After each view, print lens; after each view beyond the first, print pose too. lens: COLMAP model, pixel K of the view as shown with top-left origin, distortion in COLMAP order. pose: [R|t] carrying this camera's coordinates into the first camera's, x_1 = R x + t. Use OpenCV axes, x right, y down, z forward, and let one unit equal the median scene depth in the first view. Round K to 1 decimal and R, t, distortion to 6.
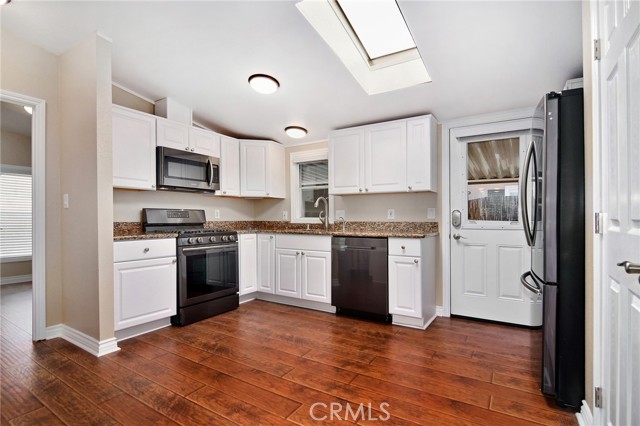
lens RADIAL K [[307.7, 0, 319.2], [0, 307.7, 217.6], [0, 0, 1]] dist [-0.018041, 0.000186]
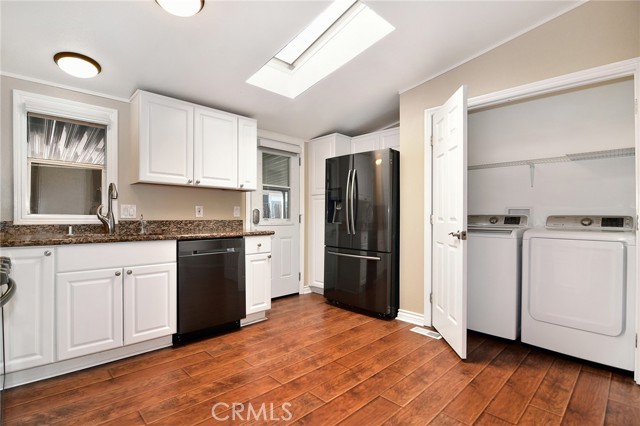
lens RADIAL K [[304.0, 0, 320.0], [0, 304.0, 213.0], [0, 0, 1]] dist [-0.019515, -0.000378]
pose [[0.254560, 0.011640, 0.966987, -0.625300], [-0.005301, 0.999929, -0.010641, 0.000929], [-0.967043, -0.002417, 0.254603, 0.530024]]
